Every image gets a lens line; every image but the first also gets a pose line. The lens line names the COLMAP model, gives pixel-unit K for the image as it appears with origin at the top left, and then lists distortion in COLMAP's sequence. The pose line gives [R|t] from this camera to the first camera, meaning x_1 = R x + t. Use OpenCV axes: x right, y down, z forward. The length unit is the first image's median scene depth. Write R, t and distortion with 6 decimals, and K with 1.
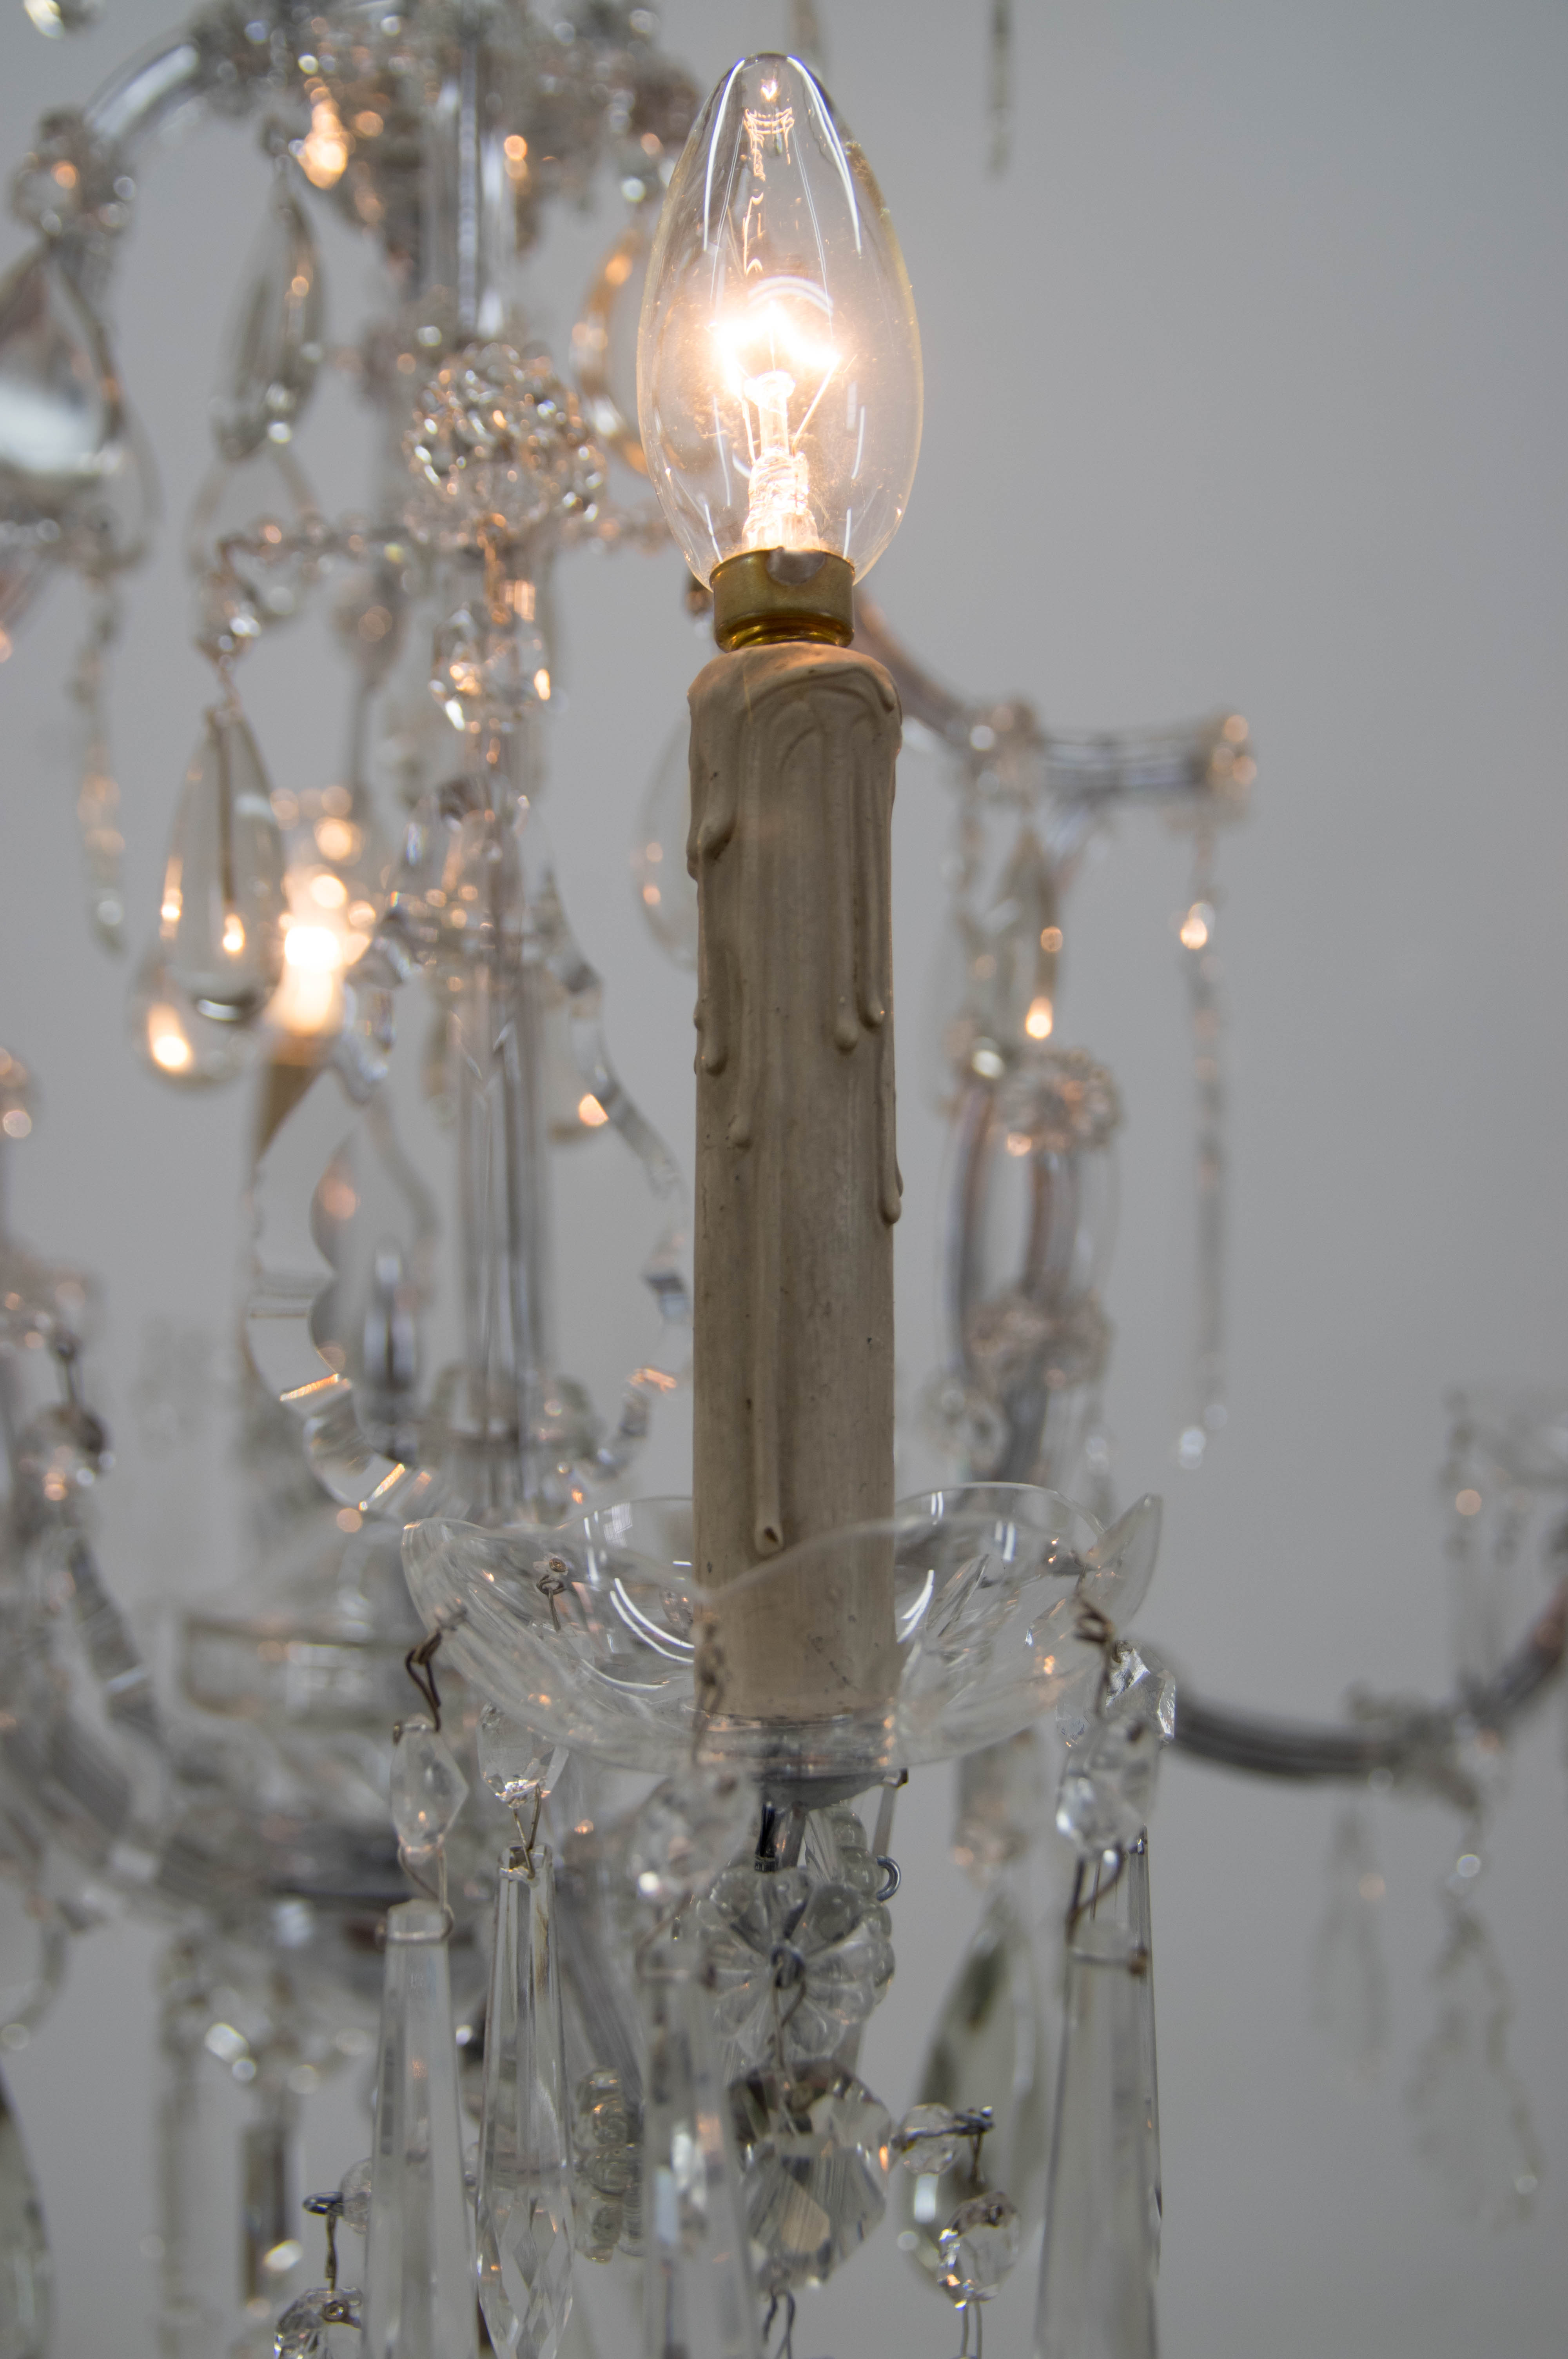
lens RADIAL K [[2387.6, 0, 779.0], [0, 2387.6, 1214.8], [0, 0, 1]] dist [-0.014268, -0.014074]
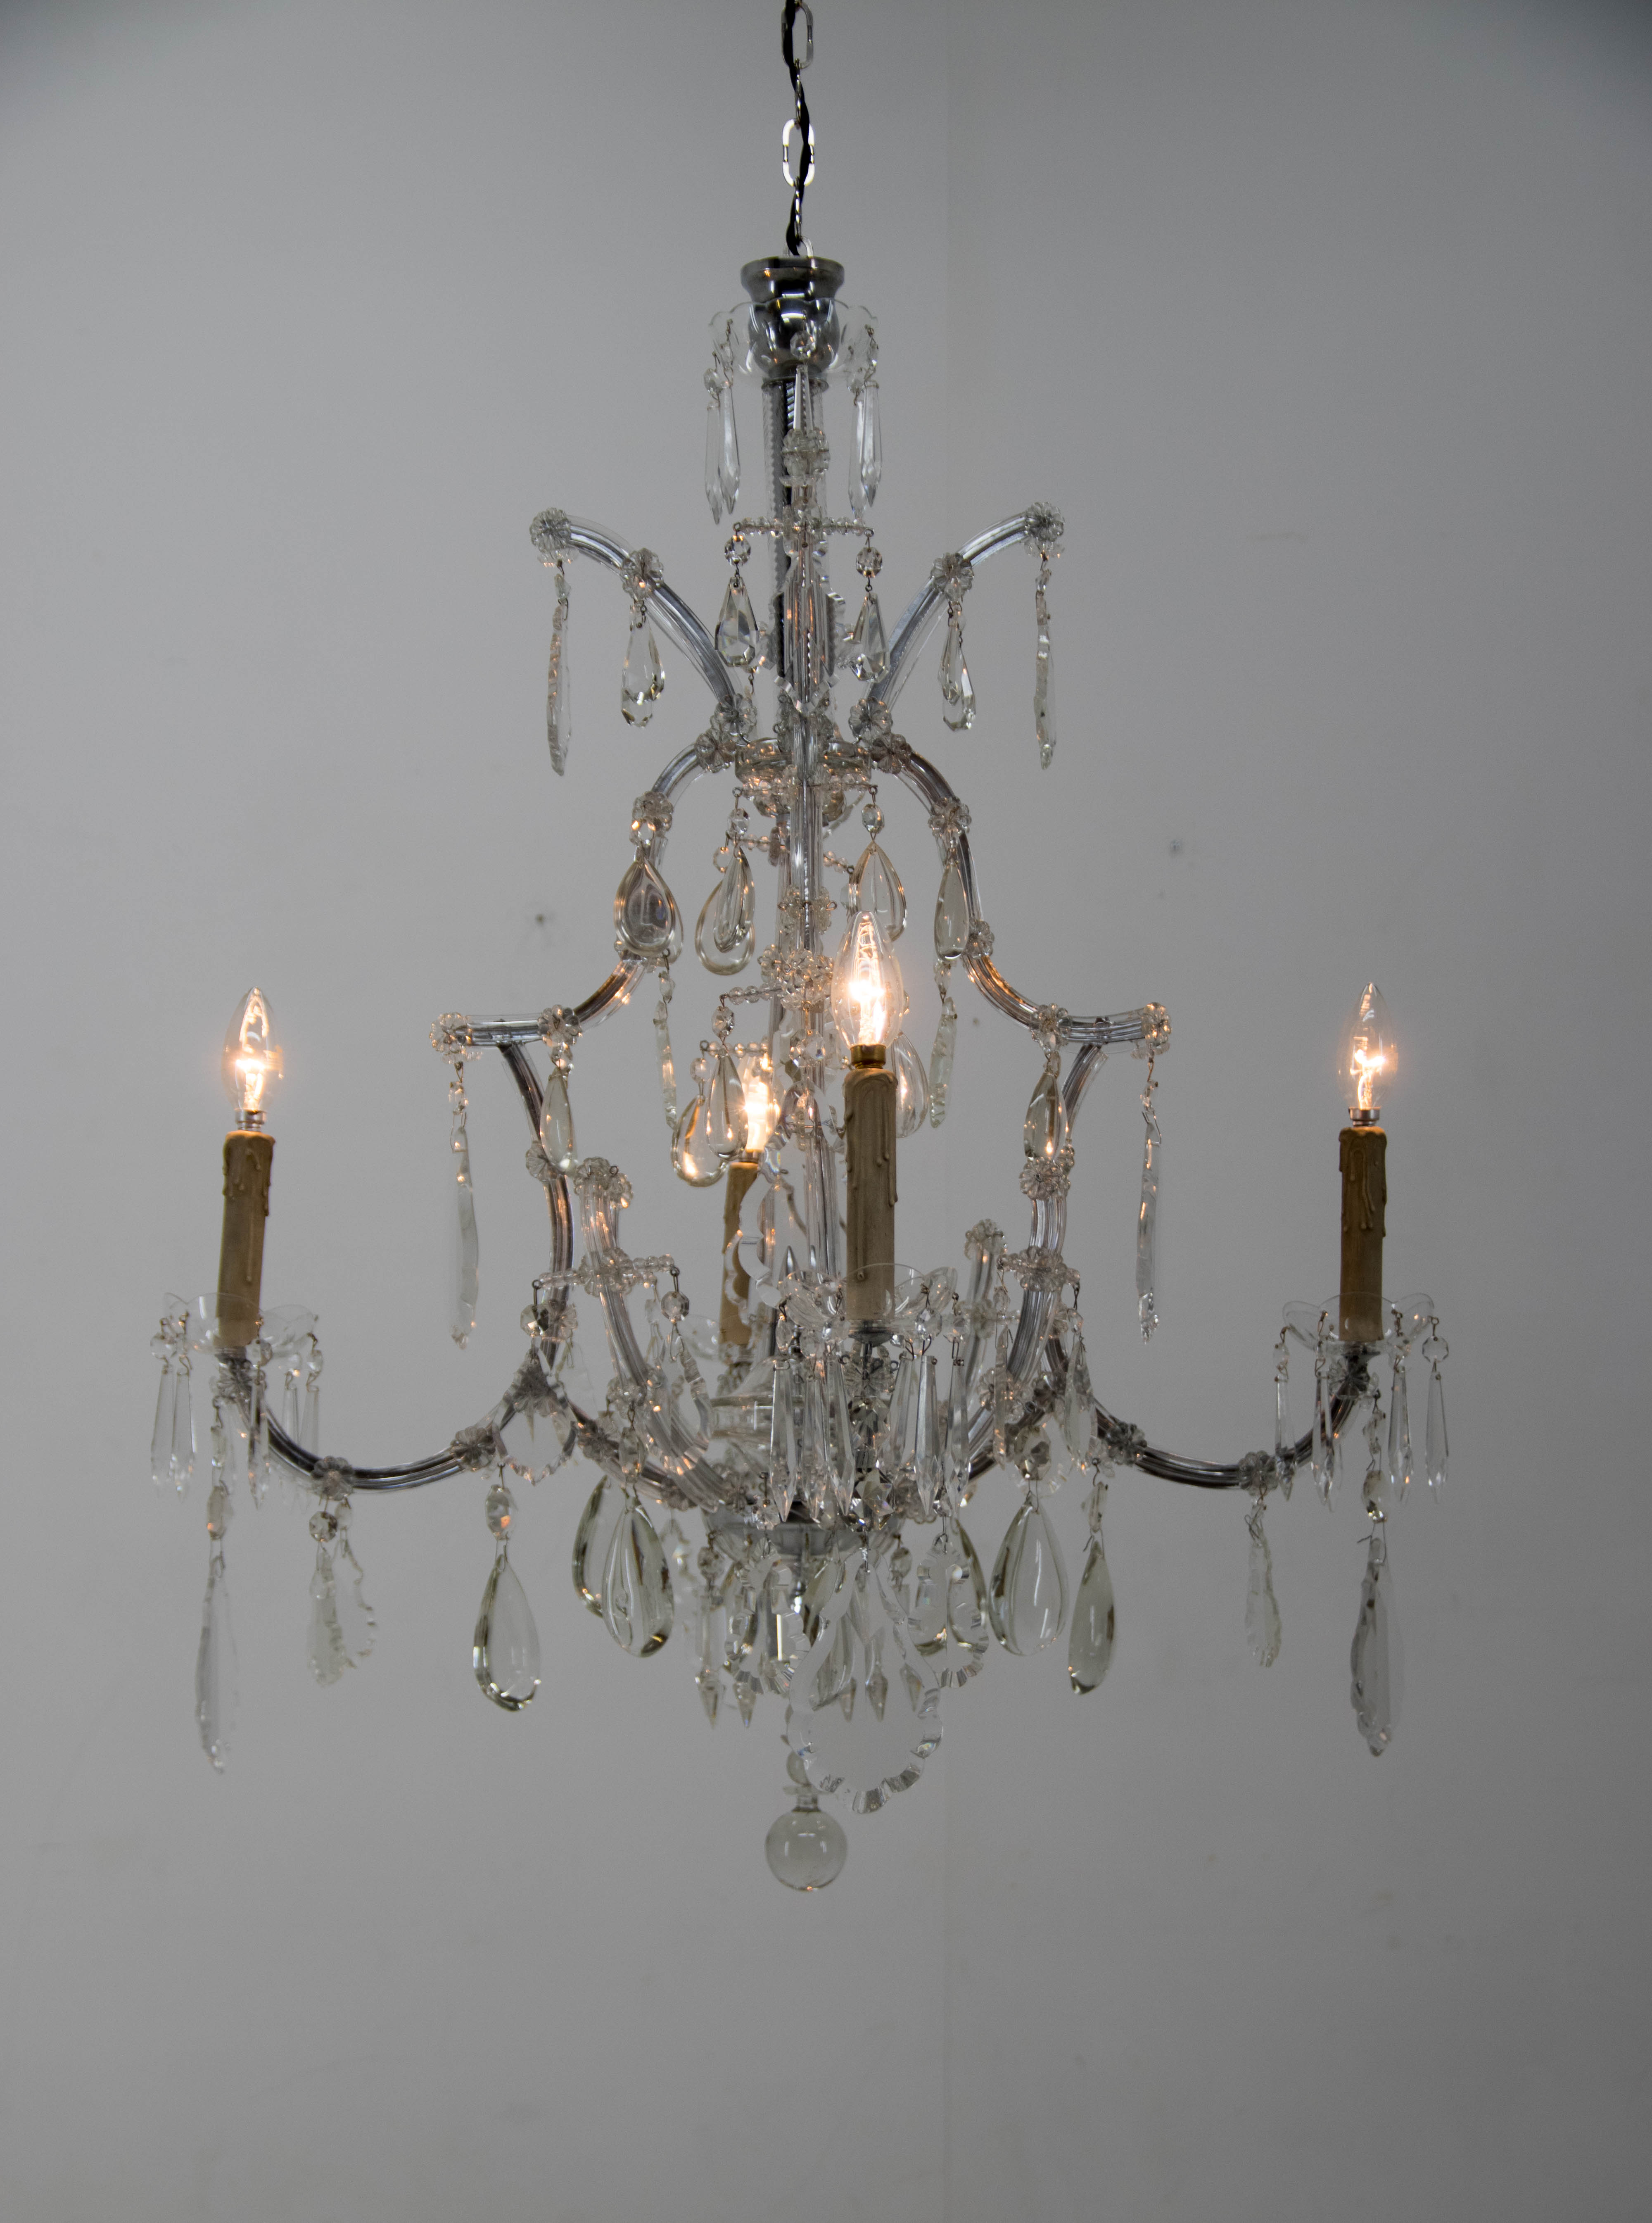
lens RADIAL K [[3434.9, 0, 830.7], [0, 3434.9, 1288.4], [0, 0, 1]] dist [0.053571, 0.025942]
pose [[0.985336, -0.024489, -0.168857, 0.609676], [0.020316, 0.999445, -0.026399, 0.193949], [0.169410, 0.022581, 0.985287, -3.166905]]
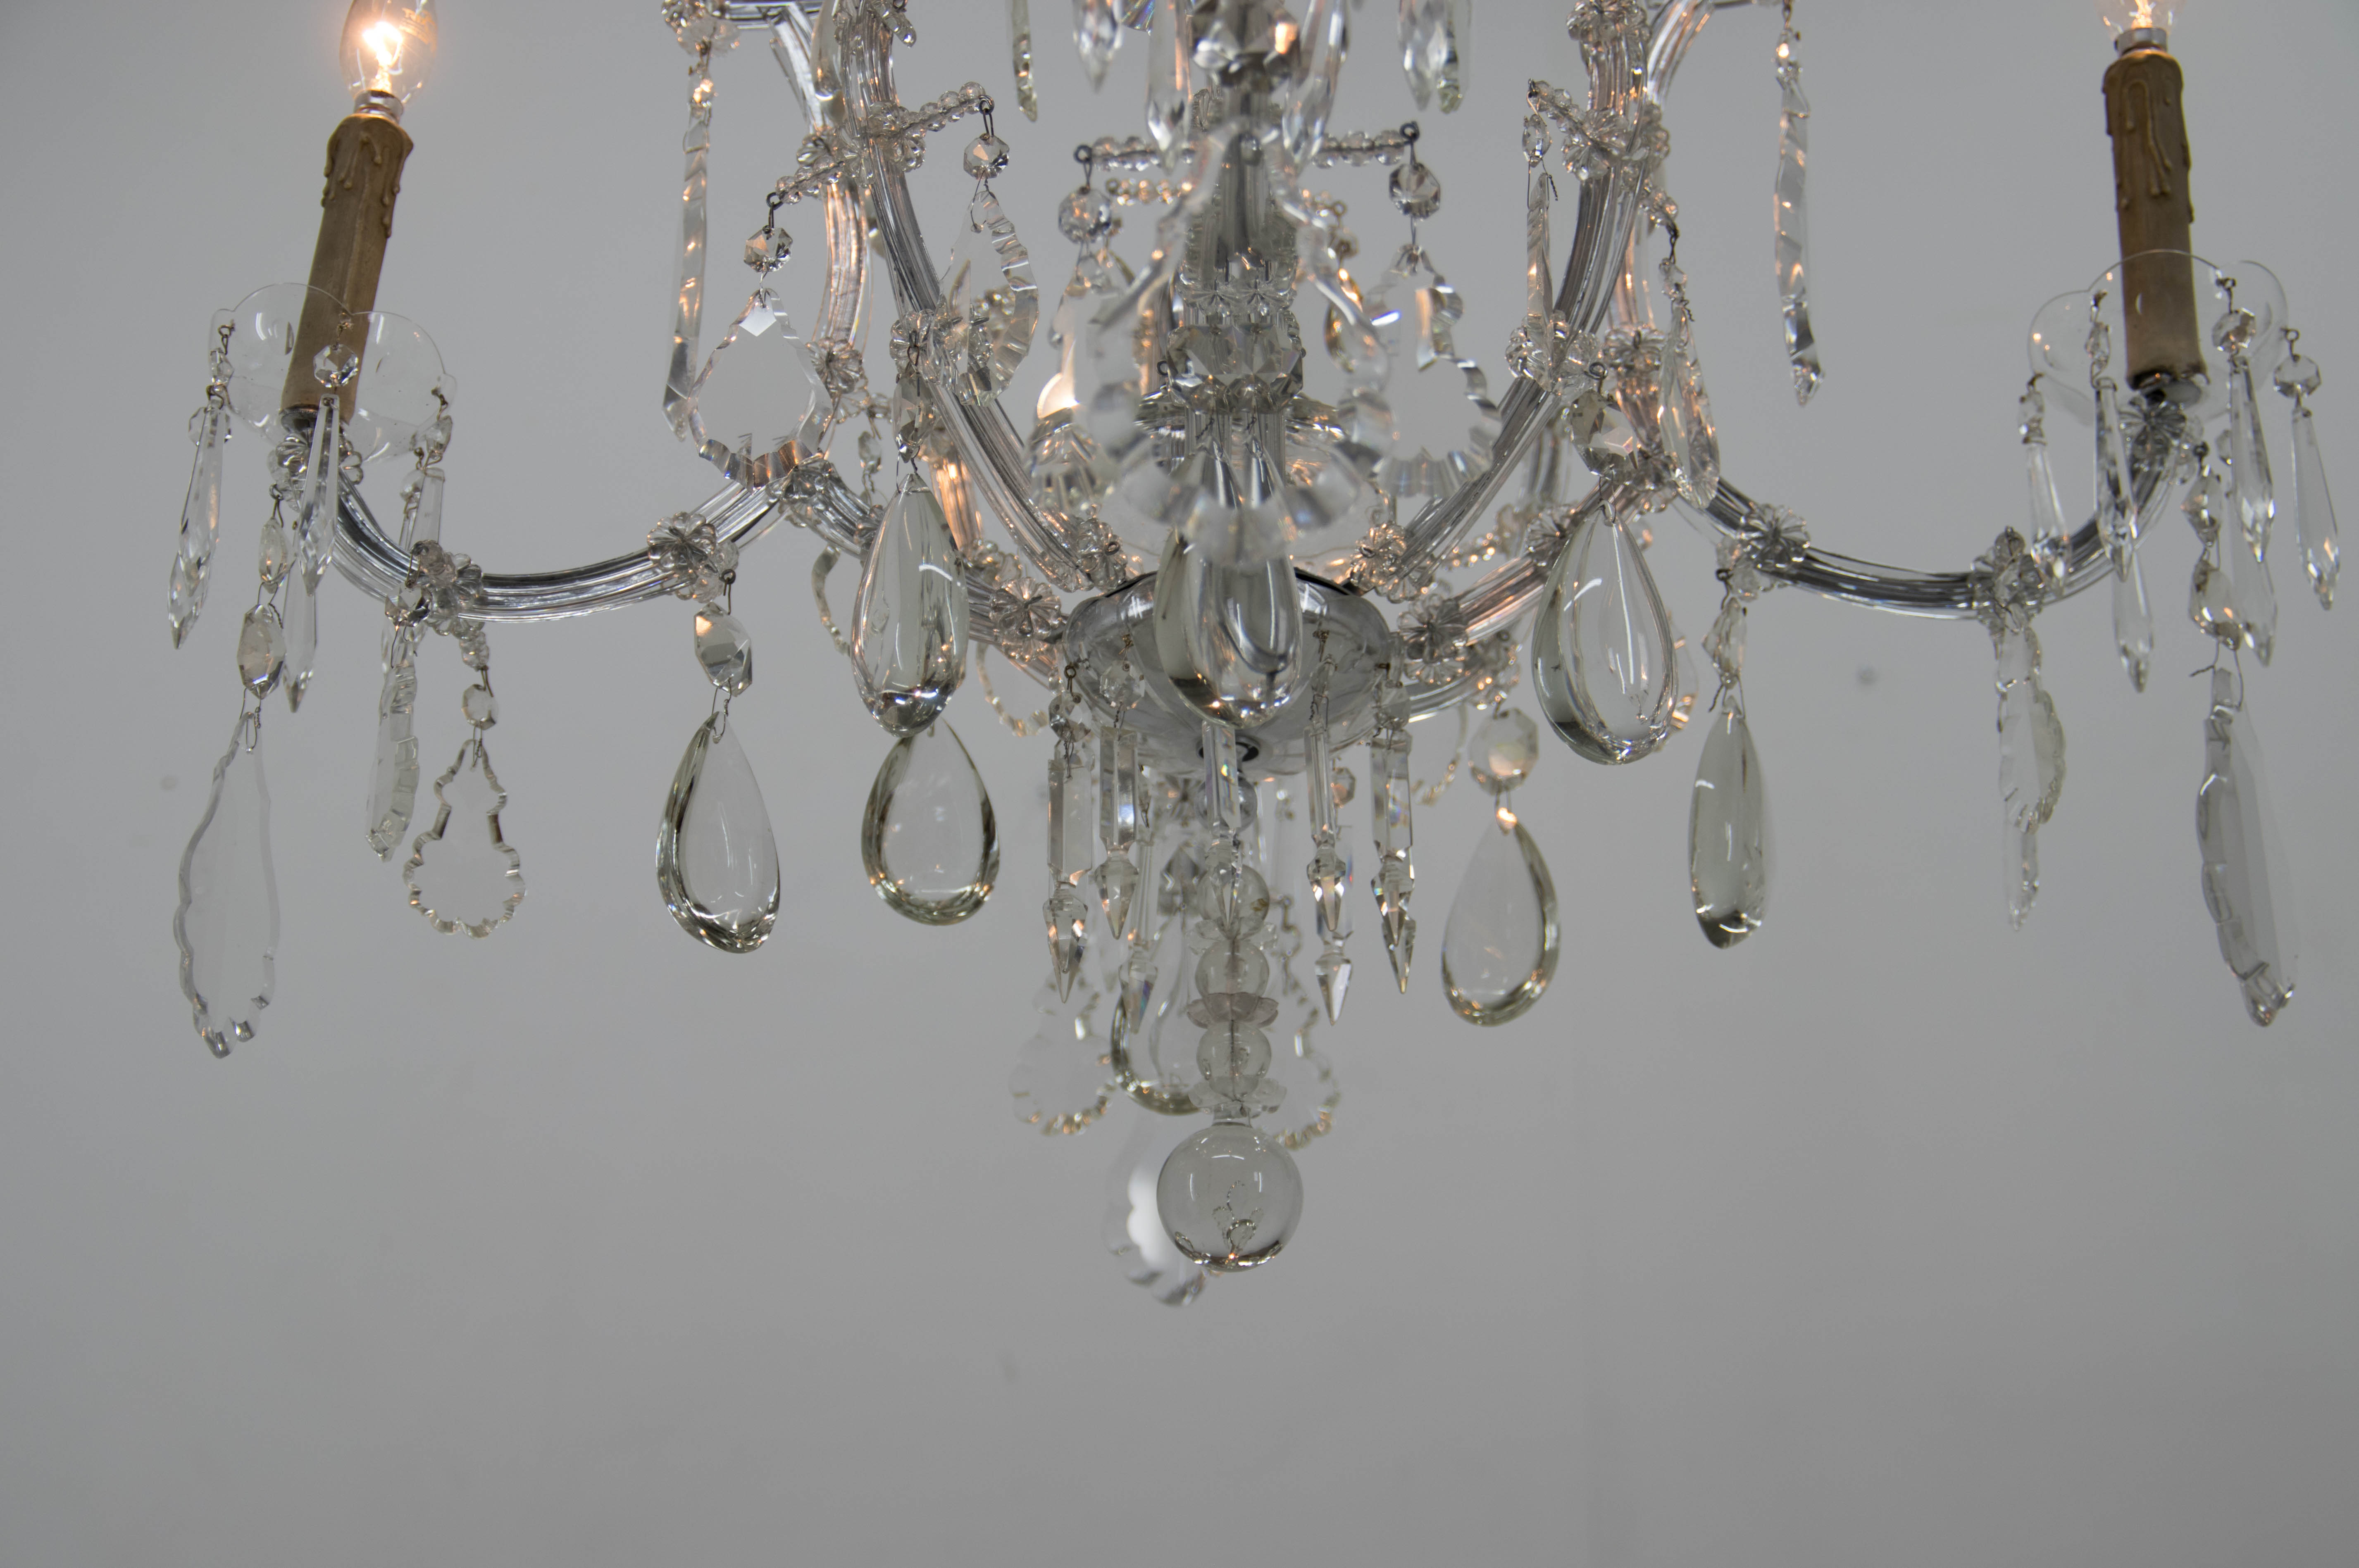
lens RADIAL K [[3559.3, 0, 1179.5], [0, 3559.3, 784.0], [0, 0, 1]] dist [0.076011, 0.120806]
pose [[0.964567, -0.109856, -0.239880, 0.421345], [0.010302, 0.924181, -0.381815, 1.542811], [0.263638, 0.365814, 0.892567, -1.151709]]
